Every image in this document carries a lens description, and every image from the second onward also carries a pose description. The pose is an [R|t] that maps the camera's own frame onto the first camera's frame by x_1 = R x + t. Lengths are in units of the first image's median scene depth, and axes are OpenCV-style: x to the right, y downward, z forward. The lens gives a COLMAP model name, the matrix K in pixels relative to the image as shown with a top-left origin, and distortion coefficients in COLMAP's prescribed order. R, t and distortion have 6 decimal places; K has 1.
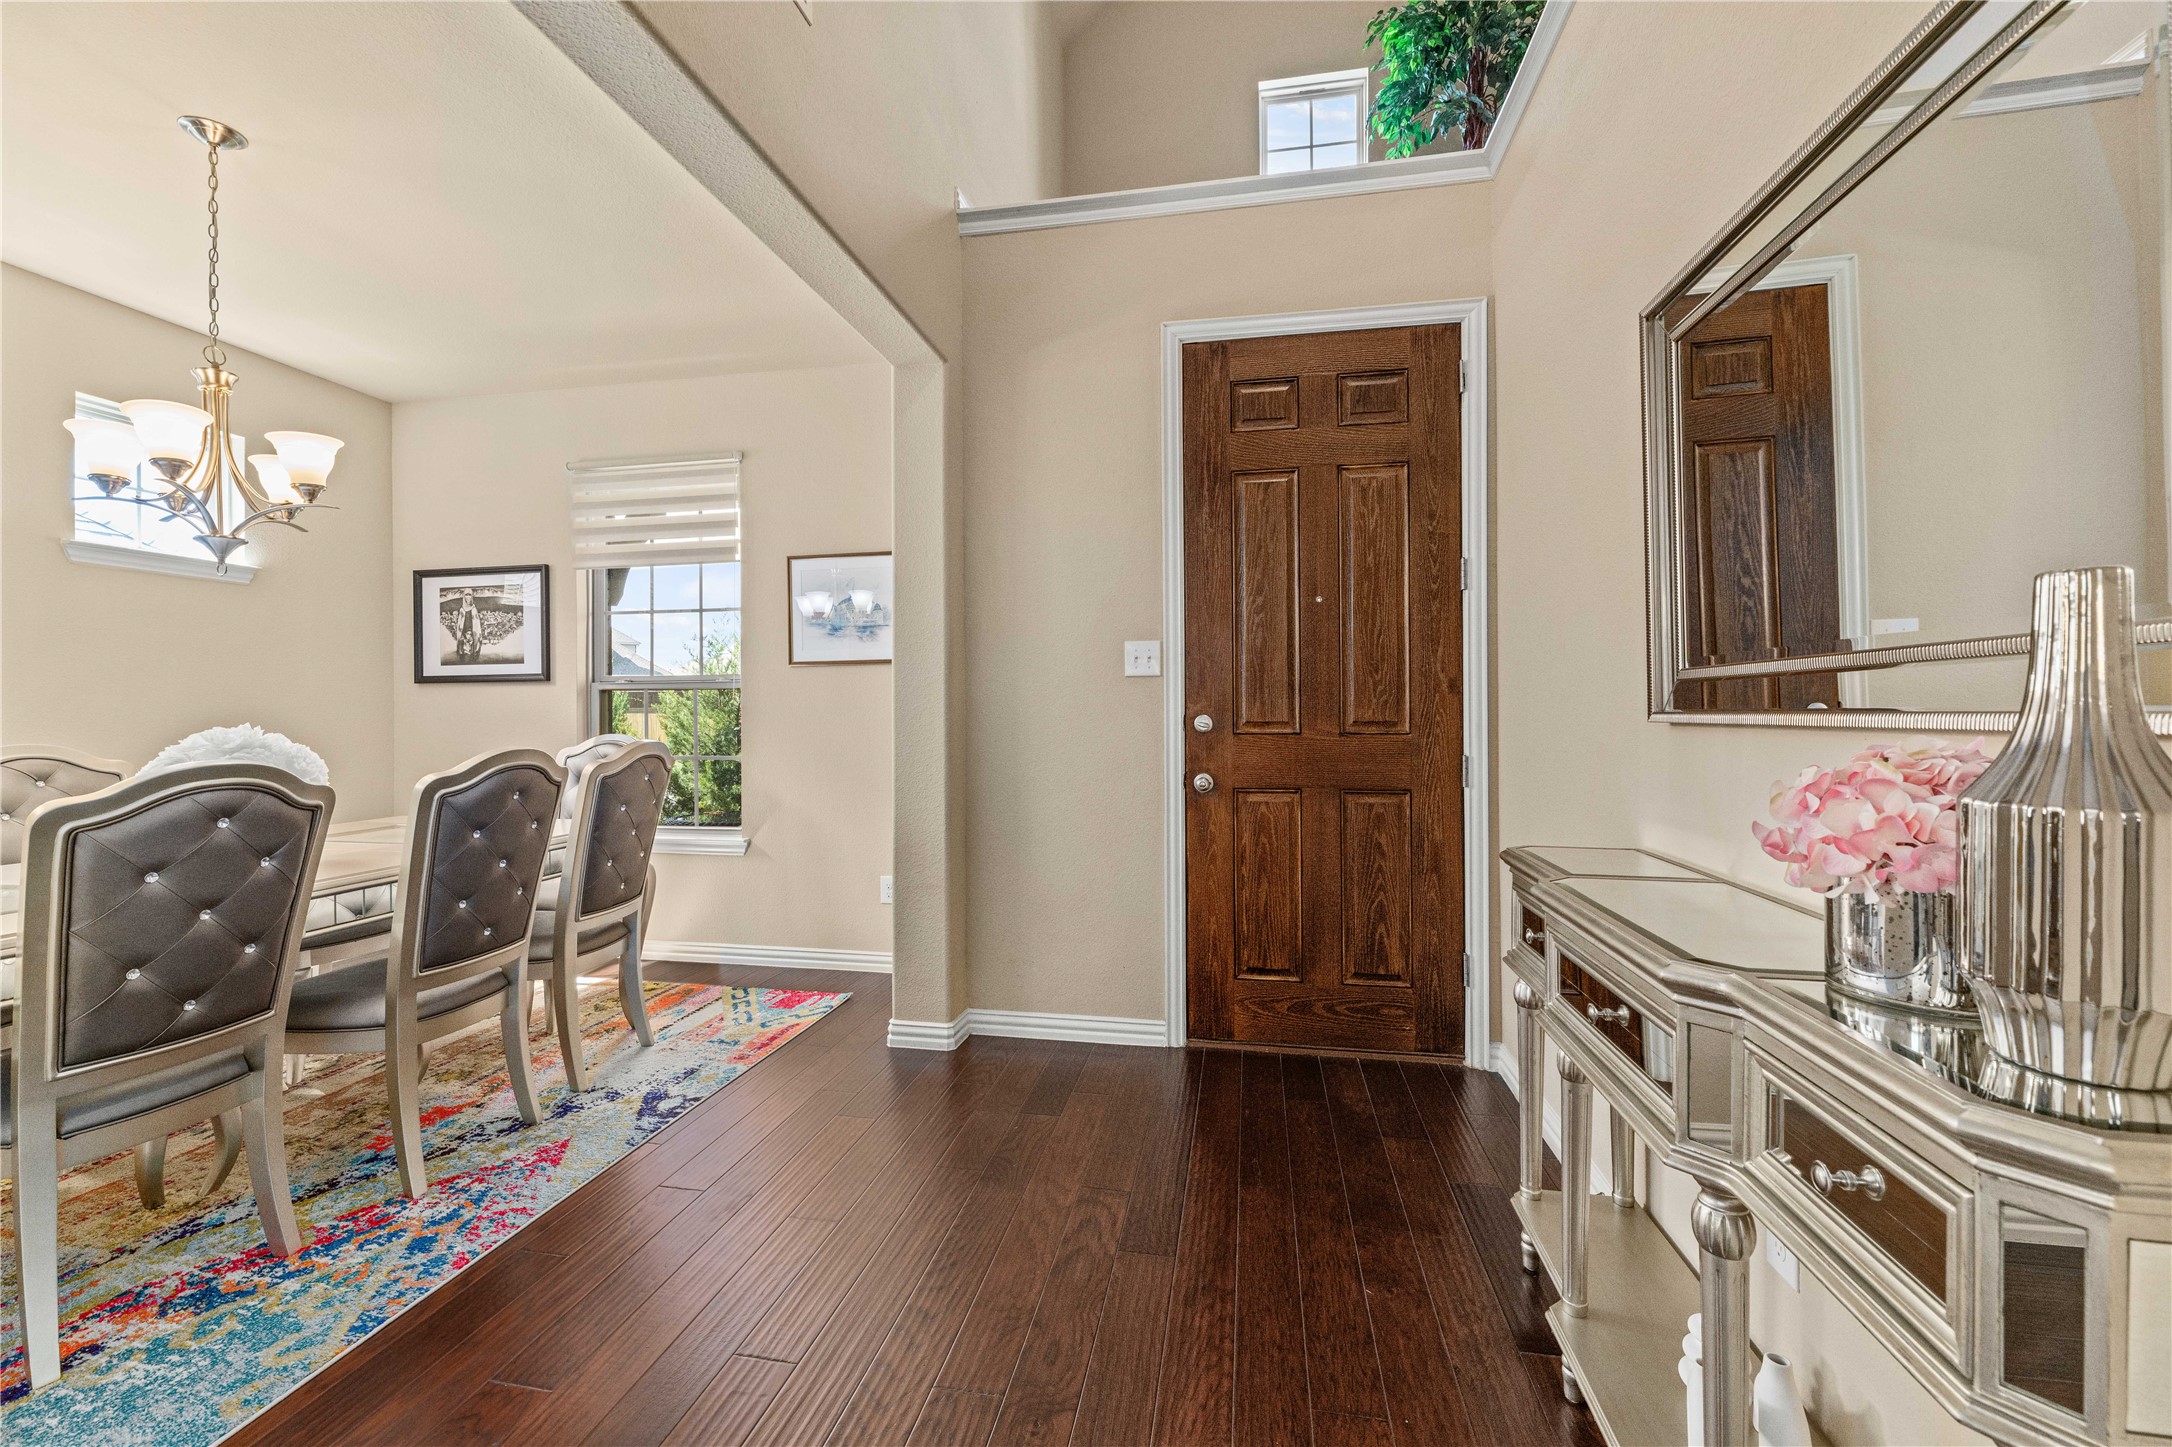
lens RADIAL K [[878.6, 0, 1089.0], [0, 878.6, 718.7], [0, 0, 1]] dist [-0.002329, 0.001049]
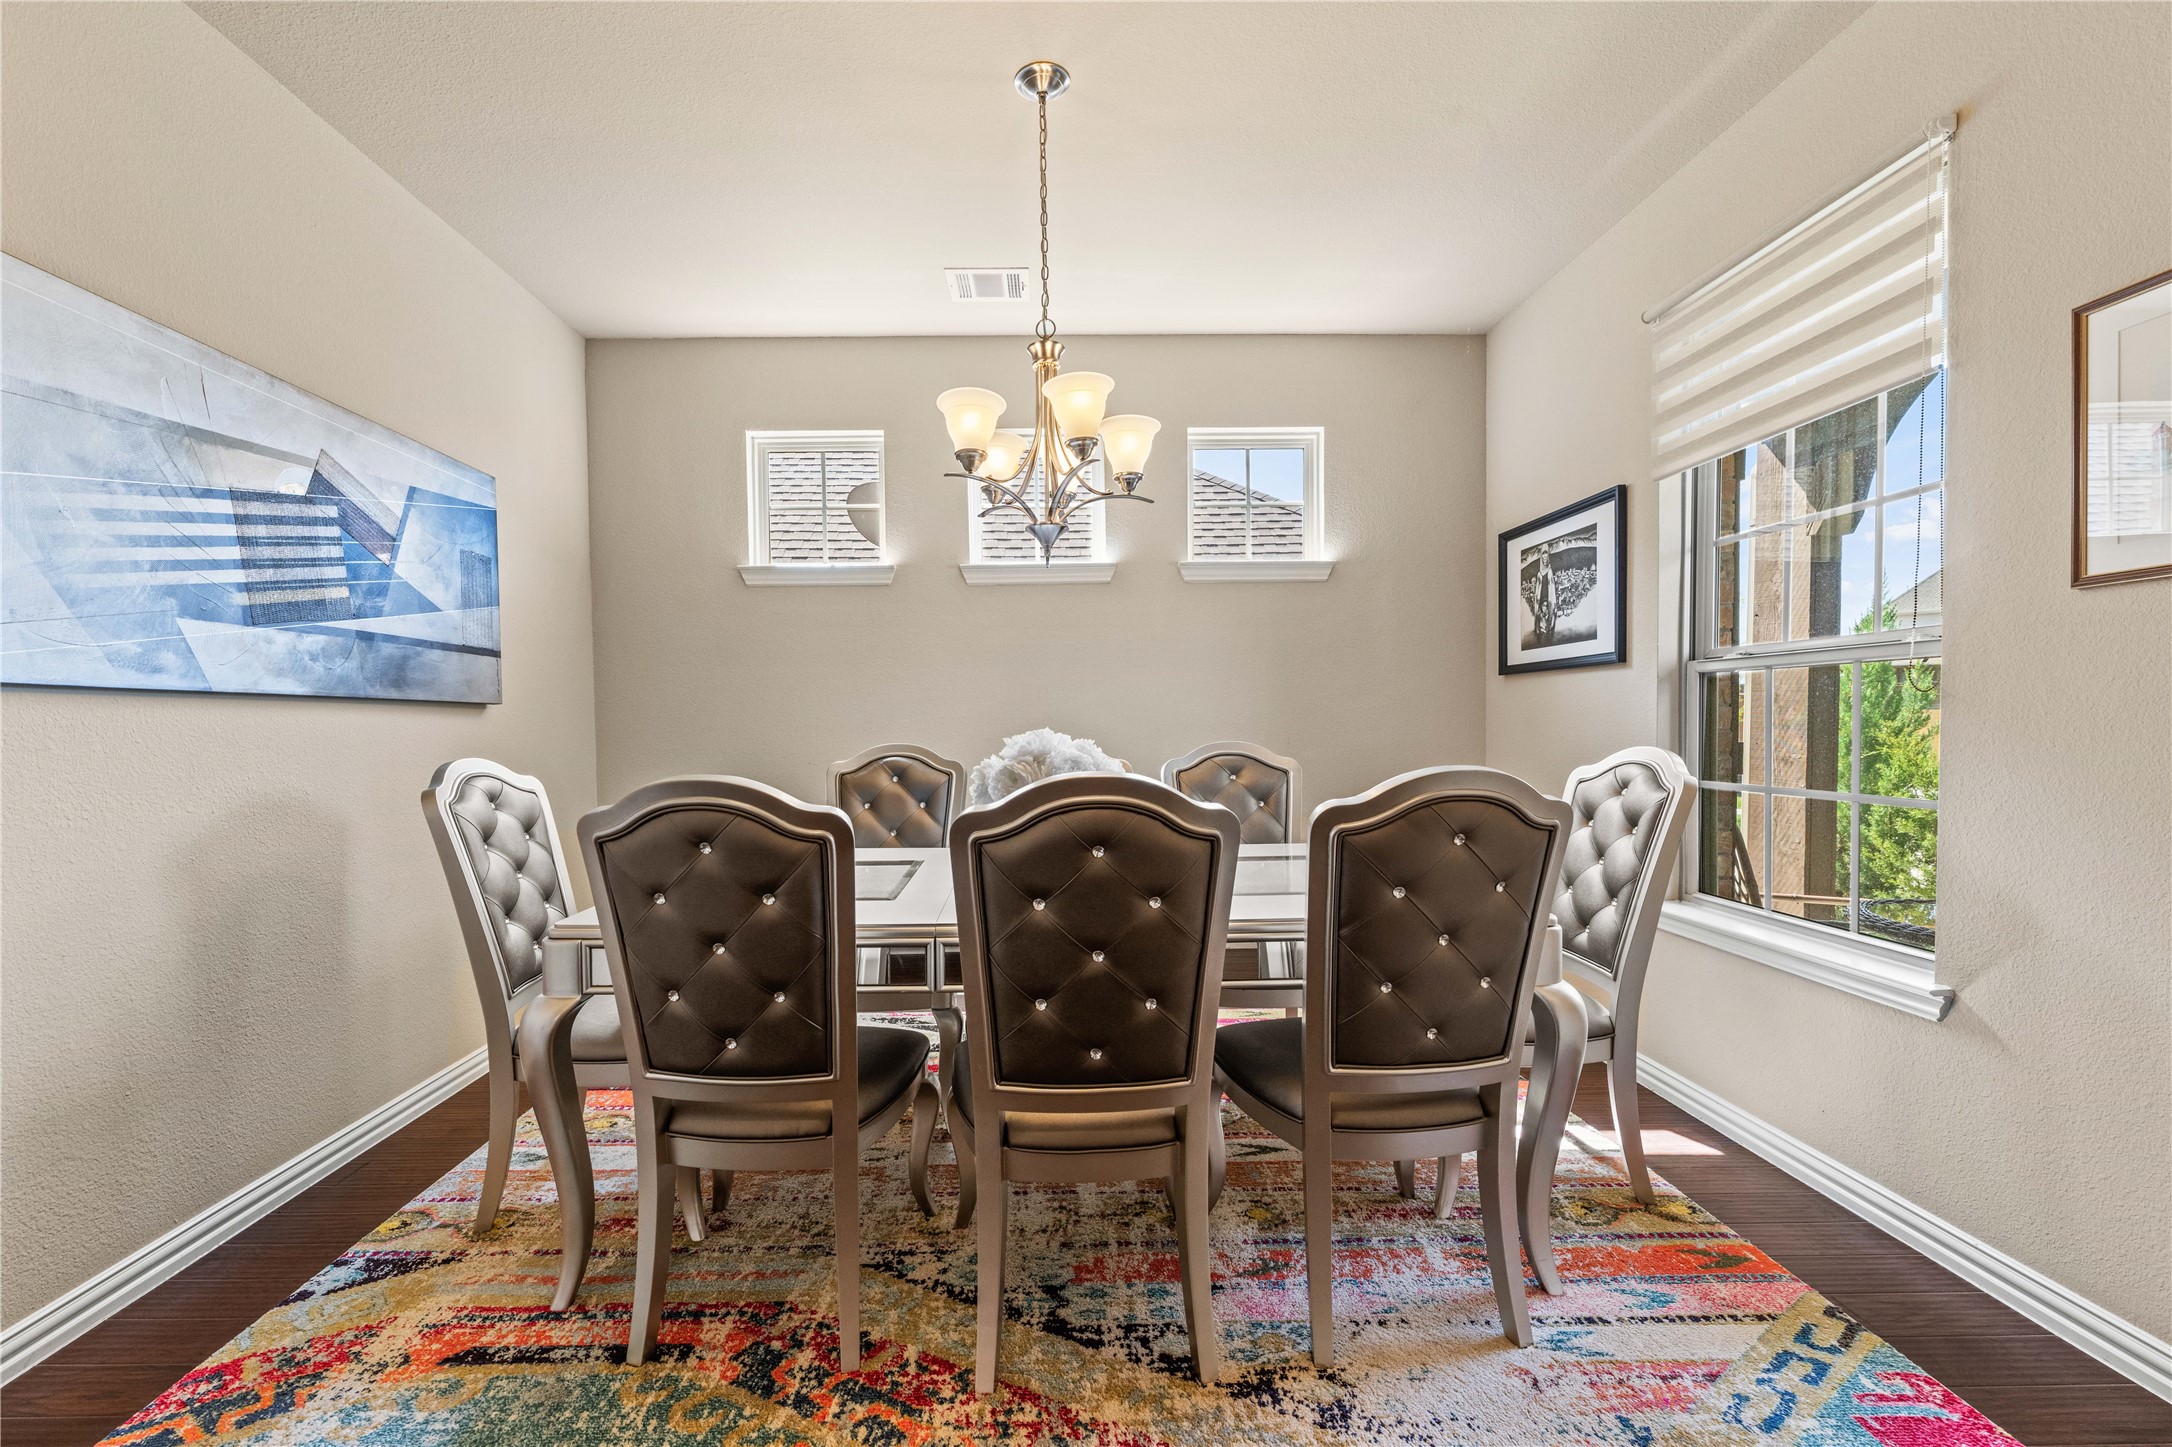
lens RADIAL K [[878.6, 0, 1177.0], [0, 878.6, 746.9], [0, 0, 1]] dist [-0.002329, 0.001049]
pose [[0.175306, 0.038972, -0.983742, -0.022212], [0.009397, 0.999104, 0.041255, -0.010241], [0.984469, -0.016477, 0.174782, 0.563020]]
